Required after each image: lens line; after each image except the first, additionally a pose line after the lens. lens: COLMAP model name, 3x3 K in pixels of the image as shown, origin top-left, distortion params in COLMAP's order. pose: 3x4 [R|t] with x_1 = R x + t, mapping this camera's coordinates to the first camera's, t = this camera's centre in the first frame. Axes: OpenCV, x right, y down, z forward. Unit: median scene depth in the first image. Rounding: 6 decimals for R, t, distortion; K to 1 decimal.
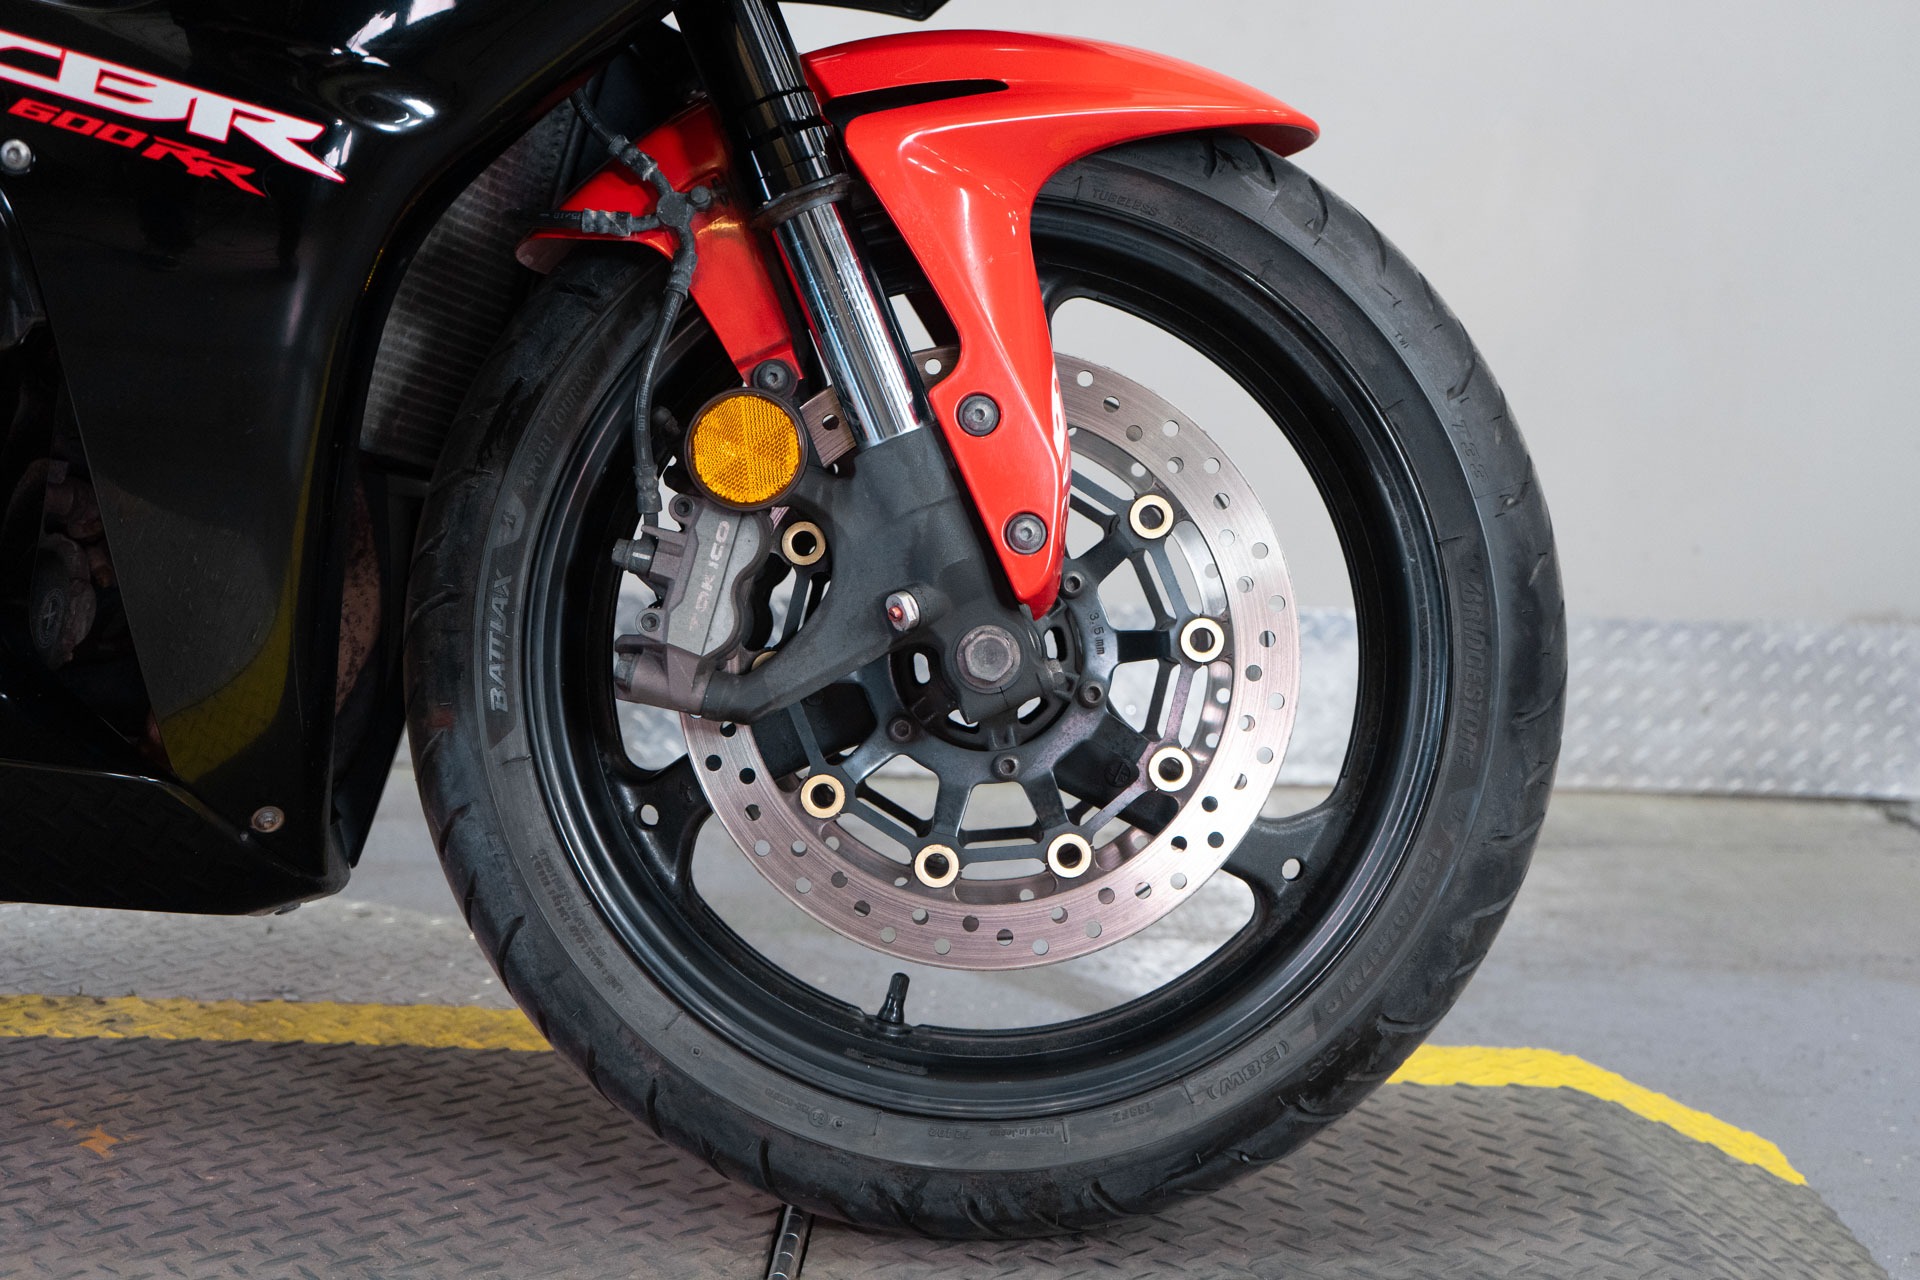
lens RADIAL K [[2521.7, 0, 959.2], [0, 2521.7, 639.4], [0, 0, 1]] dist [0.010893, -0.023022]
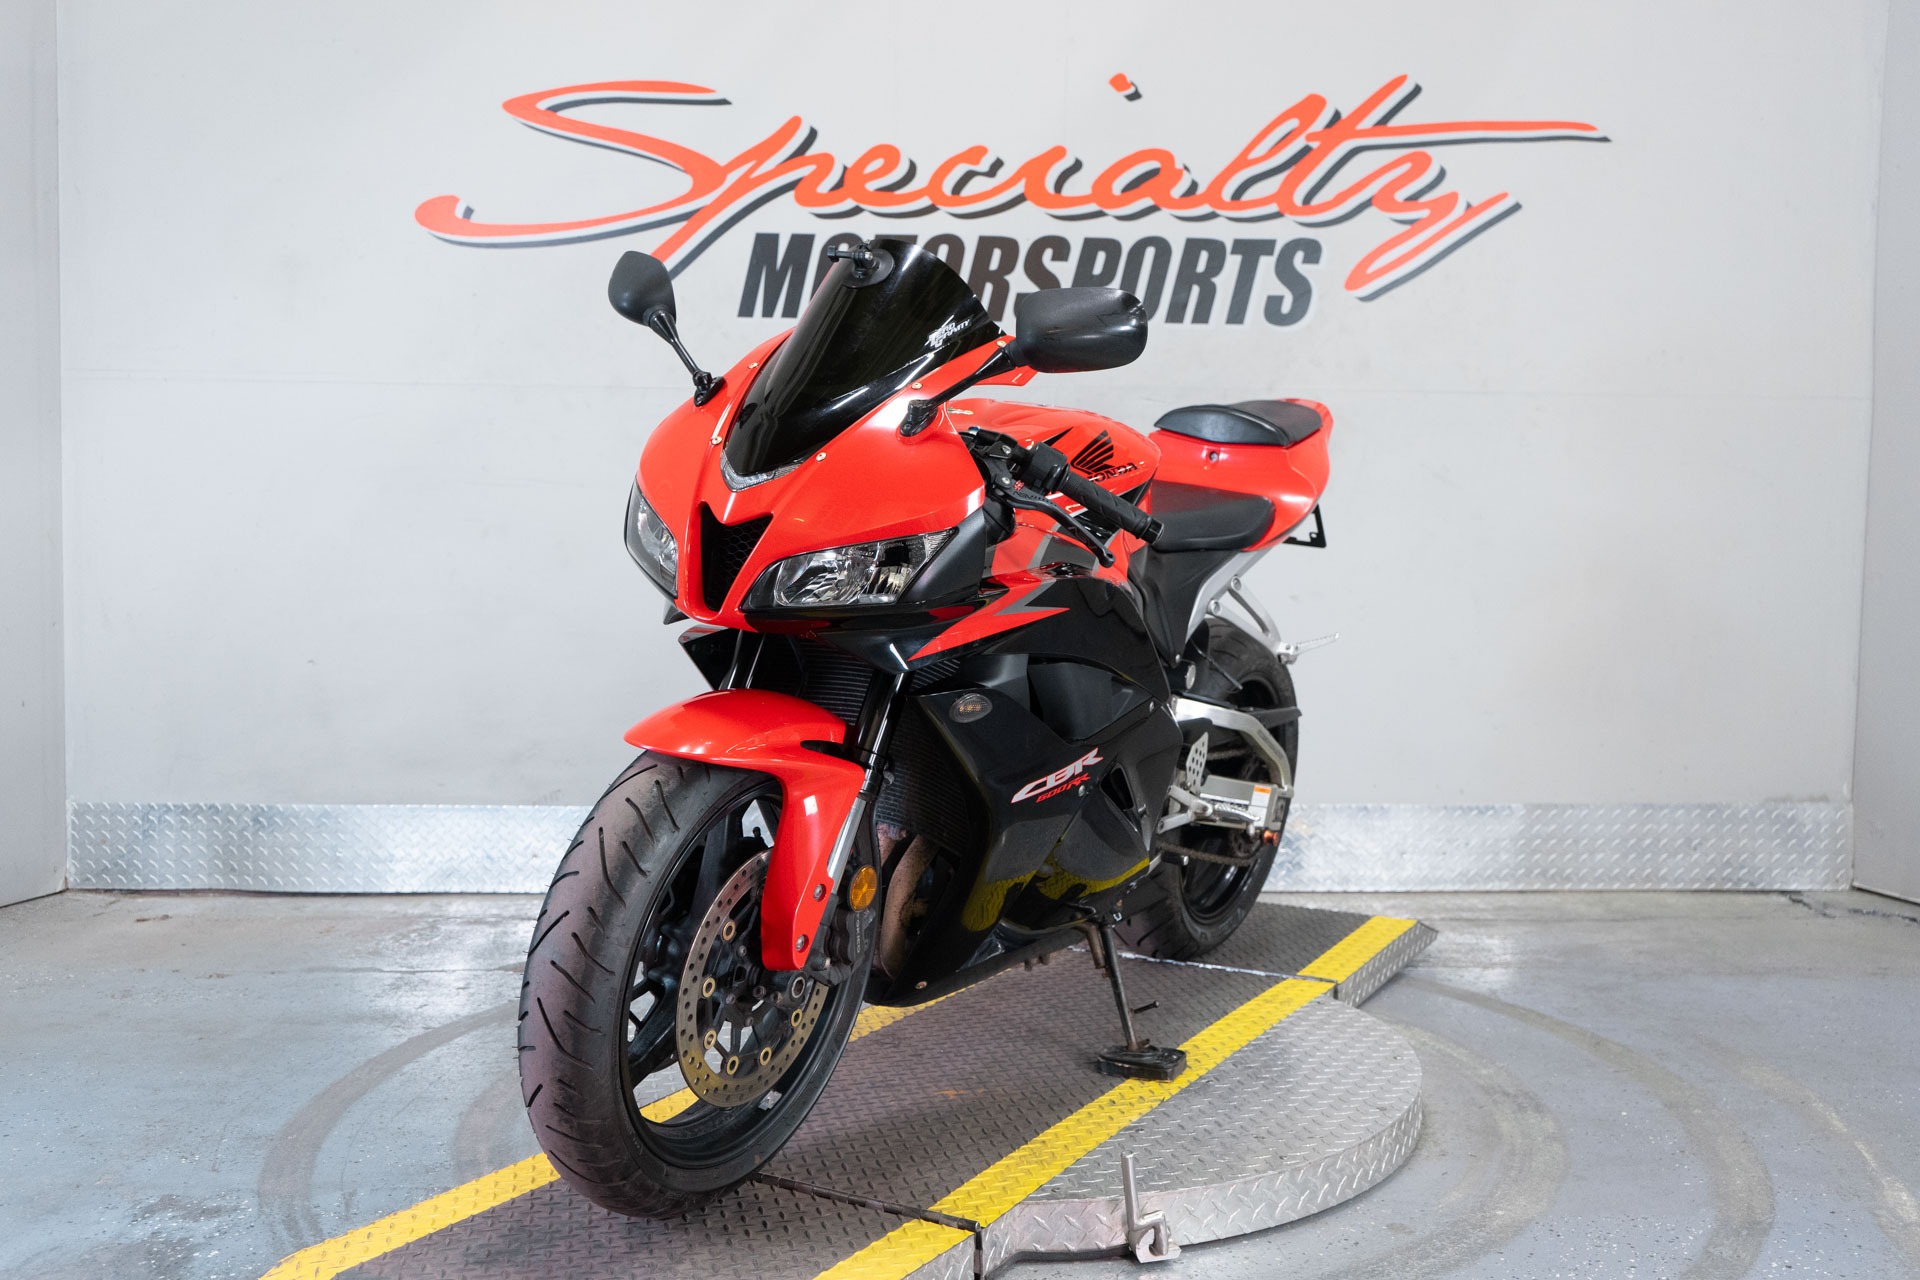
lens RADIAL K [[1881.8, 0, 965.6], [0, 1881.8, 635.8], [0, 0, 1]] dist [-0.000414, 0.014914]
pose [[0.998591, -0.032698, -0.041789, -0.215637], [0.029716, 0.997097, -0.070100, -0.053290], [0.043960, 0.068760, 0.996664, -0.528028]]
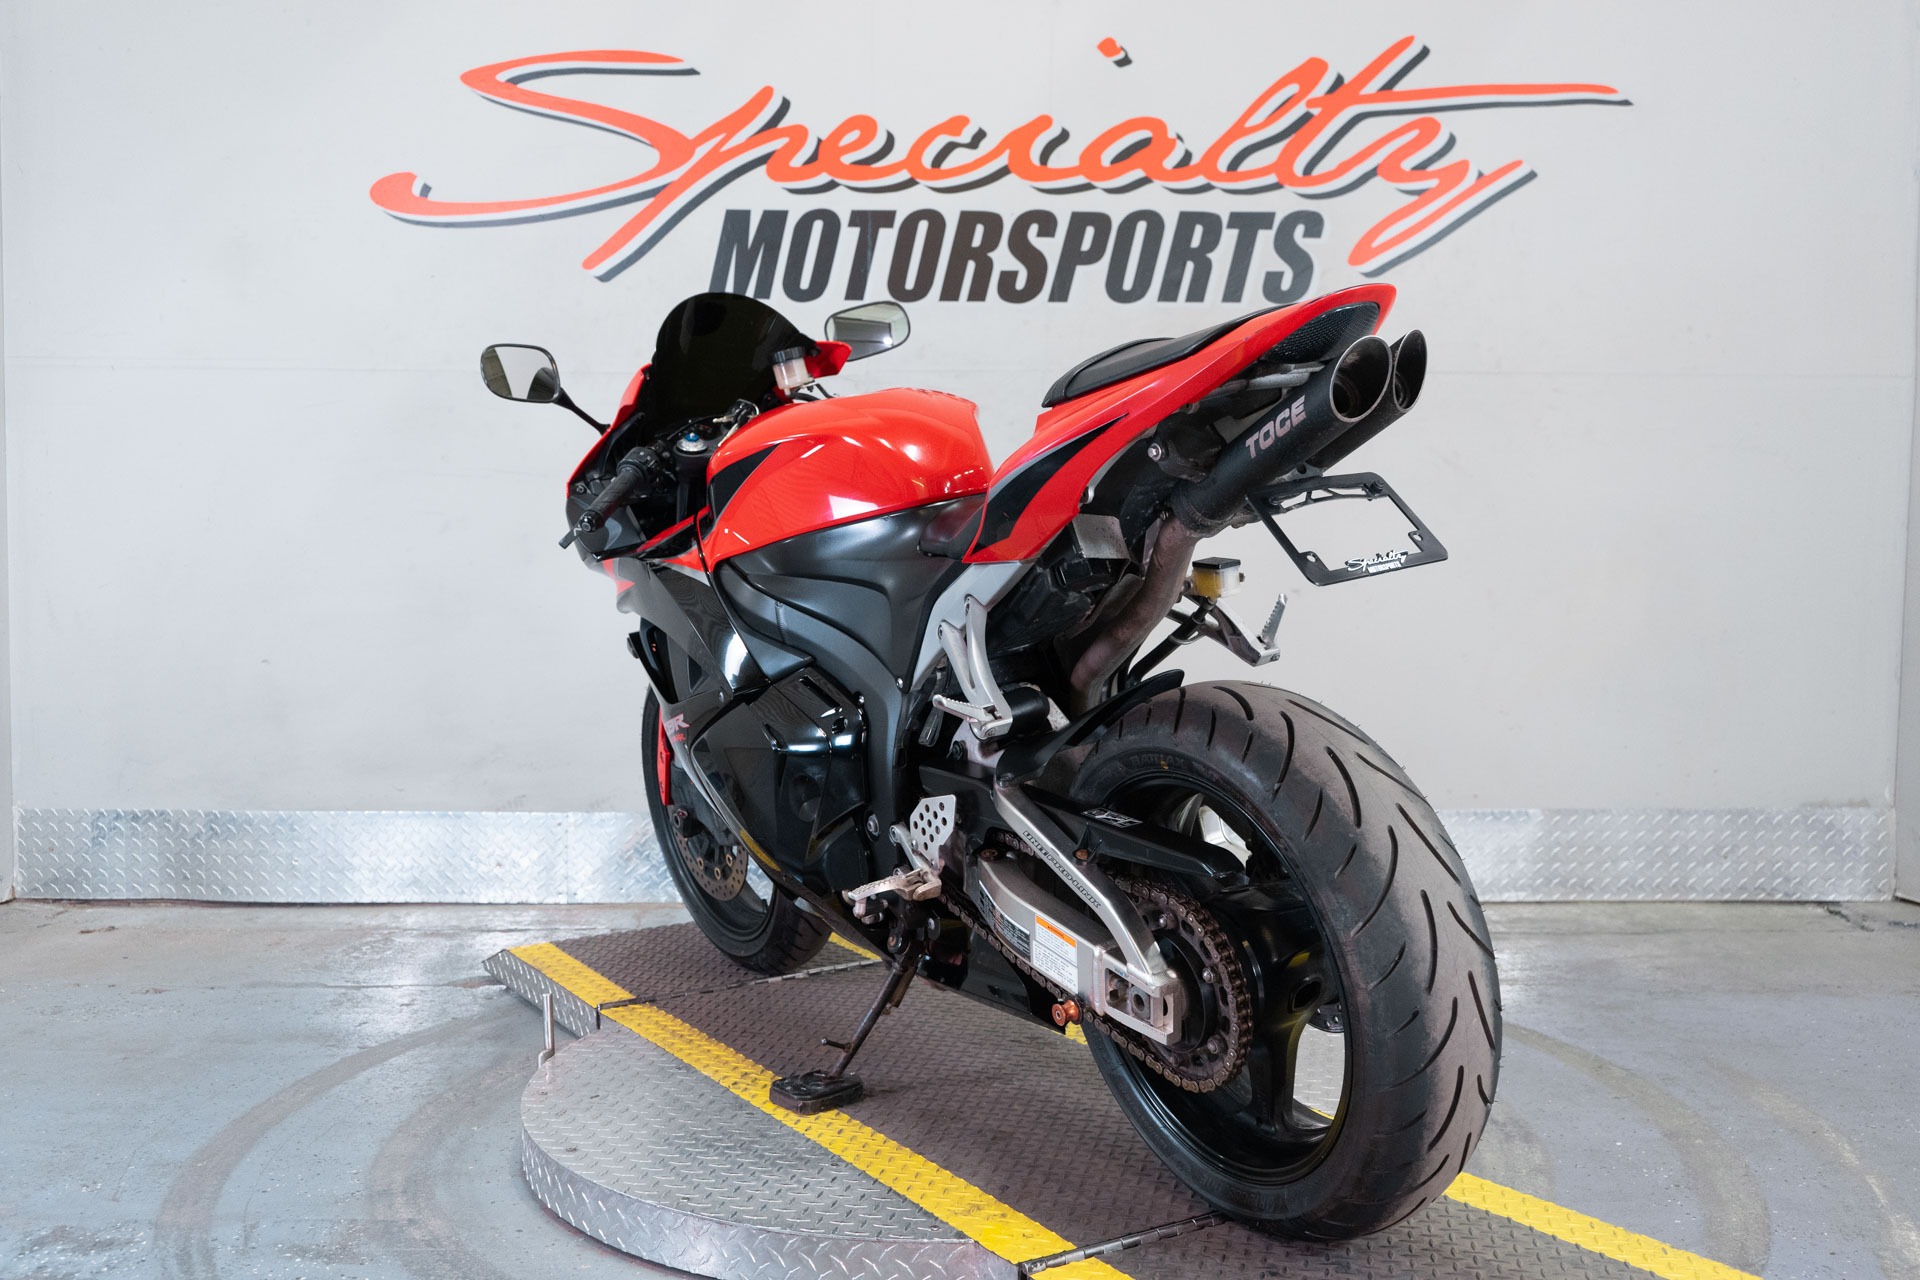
lens RADIAL K [[1951.6, 0, 965.0], [0, 1951.6, 634.6], [0, 0, 1]] dist [0.007554, -0.000503]
pose [[0.997200, -0.035372, -0.065887, -0.168743], [0.030828, 0.997157, -0.068757, -0.054978], [0.068132, 0.066533, 0.995455, -0.502486]]
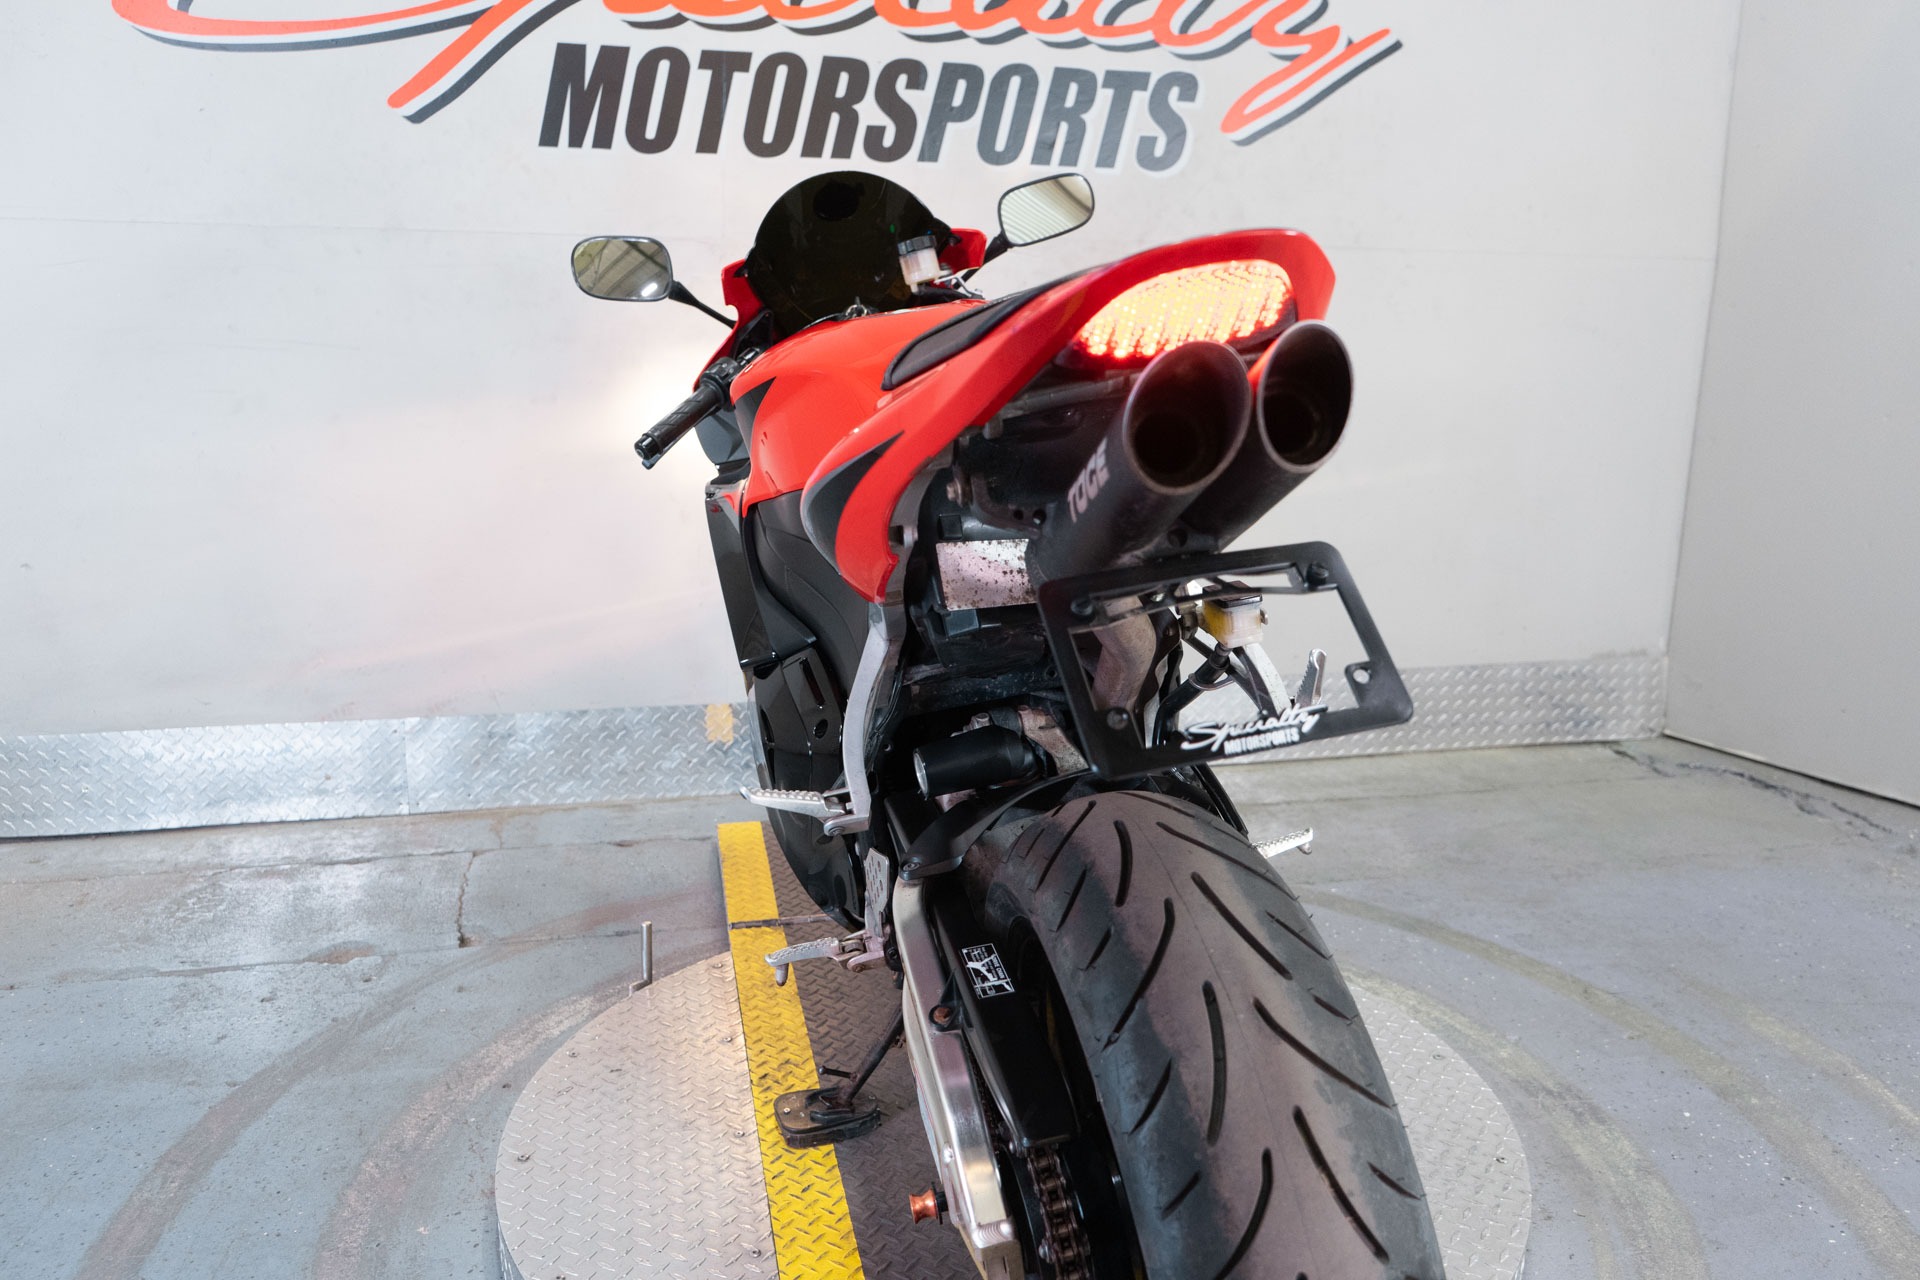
lens RADIAL K [[1561.2, 0, 977.4], [0, 1561.2, 642.0], [0, 0, 1]] dist [-0.008991, 0.002941]
pose [[0.985234, -0.065744, 0.158085, -0.347245], [0.051661, 0.994455, 0.091599, -0.165007], [-0.163230, -0.082080, 0.983168, -0.169245]]
